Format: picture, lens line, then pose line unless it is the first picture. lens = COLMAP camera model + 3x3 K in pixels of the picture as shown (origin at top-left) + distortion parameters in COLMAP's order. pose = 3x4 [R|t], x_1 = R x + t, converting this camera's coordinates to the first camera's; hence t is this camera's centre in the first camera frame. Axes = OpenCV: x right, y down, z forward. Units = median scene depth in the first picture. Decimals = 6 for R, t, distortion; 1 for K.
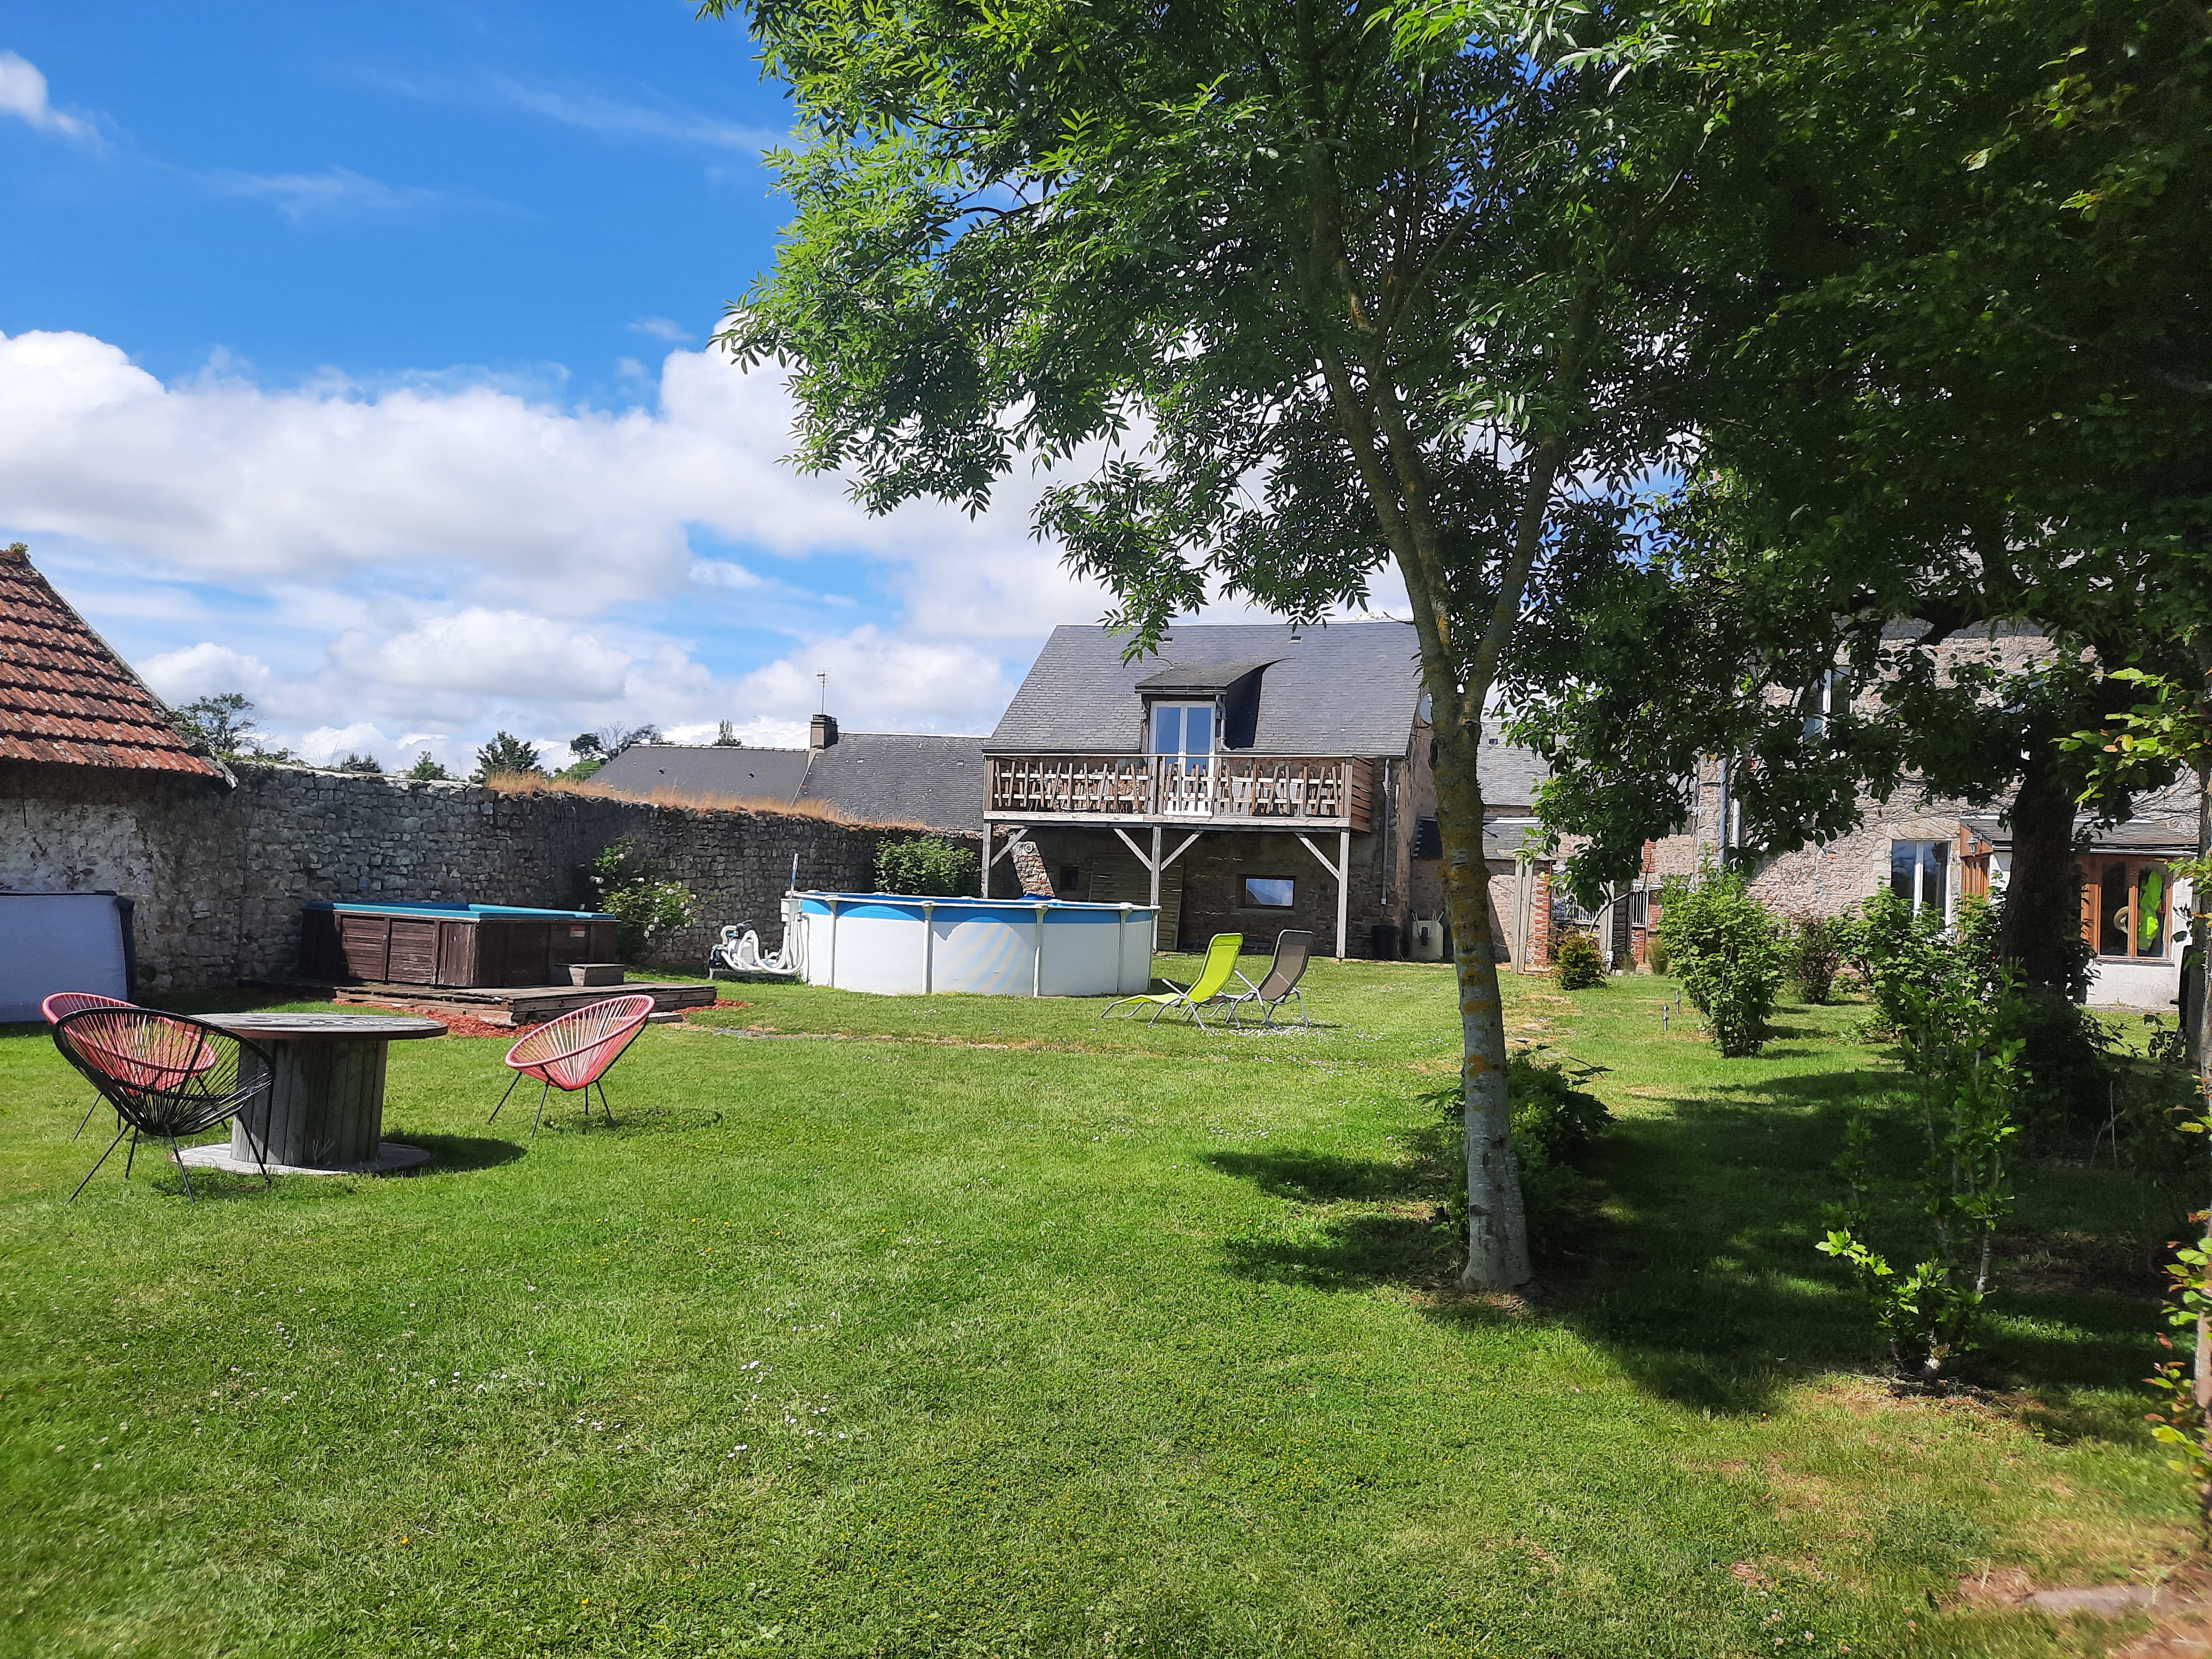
lens RADIAL K [[1616.8, 0, 1106.4], [0, 1616.8, 822.2], [0, 0, 1]] dist [0.032254, -0.007765]
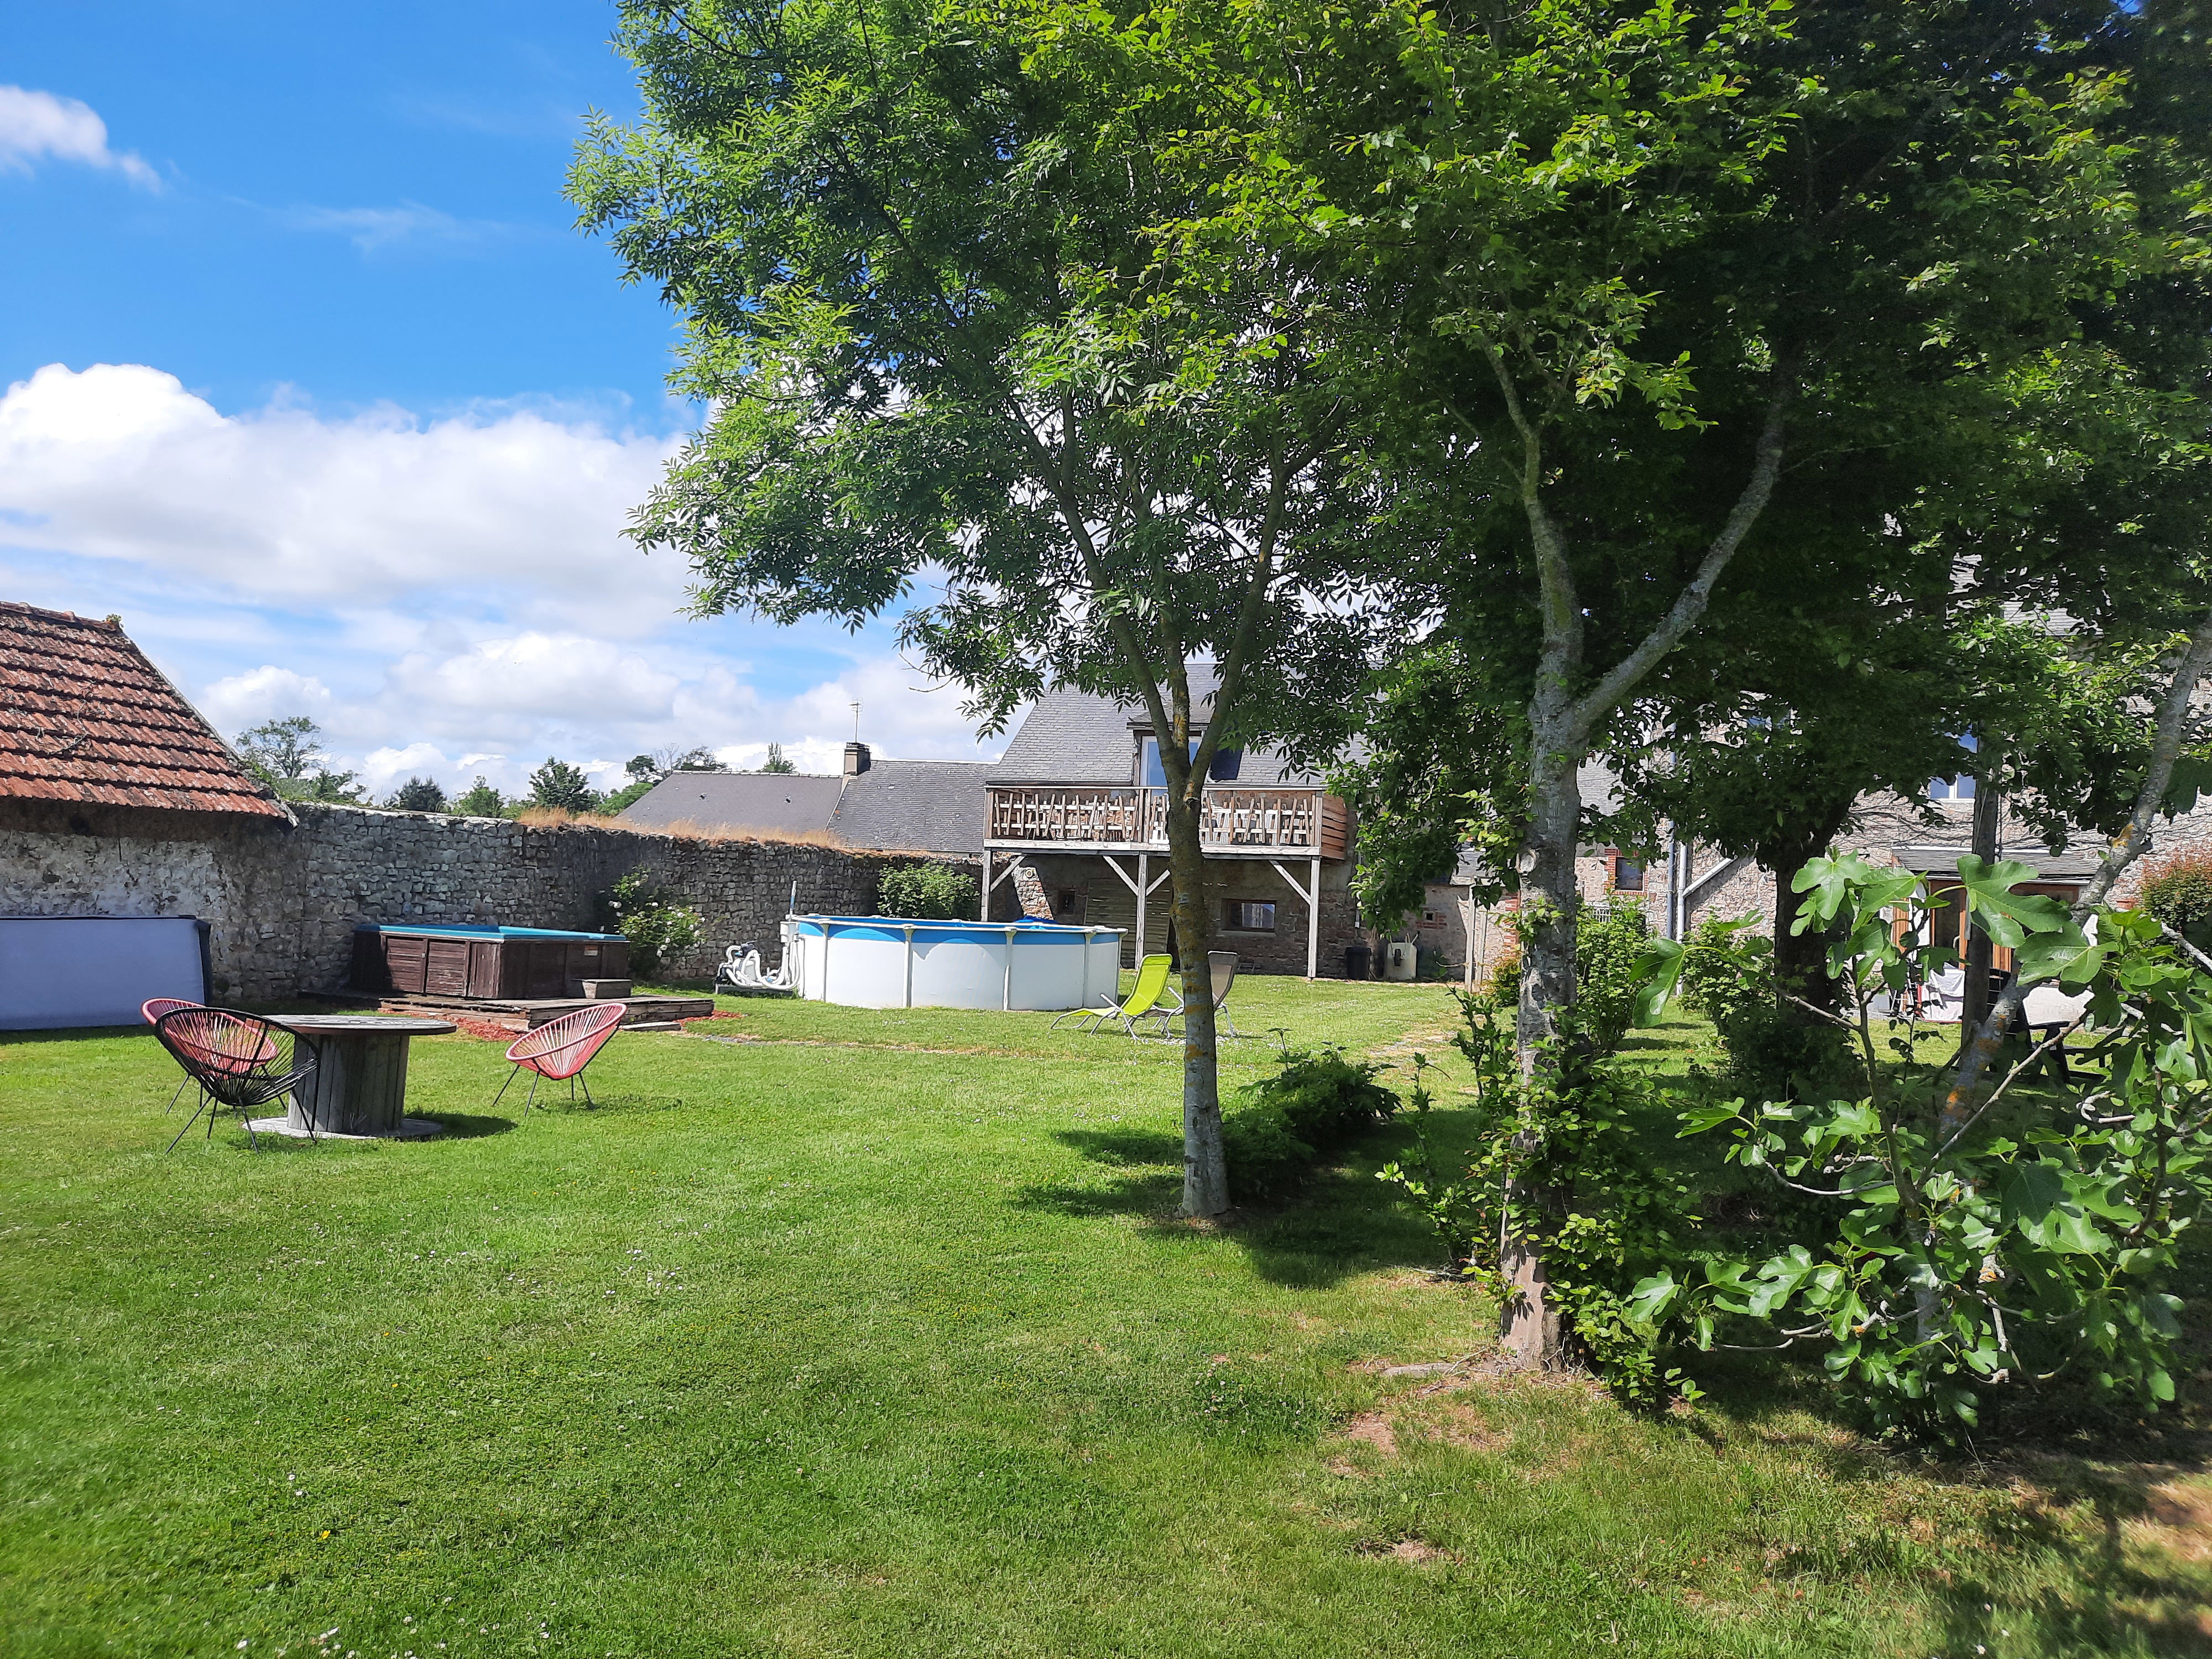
lens RADIAL K [[1616.8, 0, 1105.8], [0, 1616.8, 836.7], [0, 0, 1]] dist [0.032254, -0.007765]
pose [[0.999475, 0.000933, -0.032398, 0.079927], [-0.001043, 0.999994, -0.003377, -0.010265], [0.032395, 0.003409, 0.999469, -0.140817]]
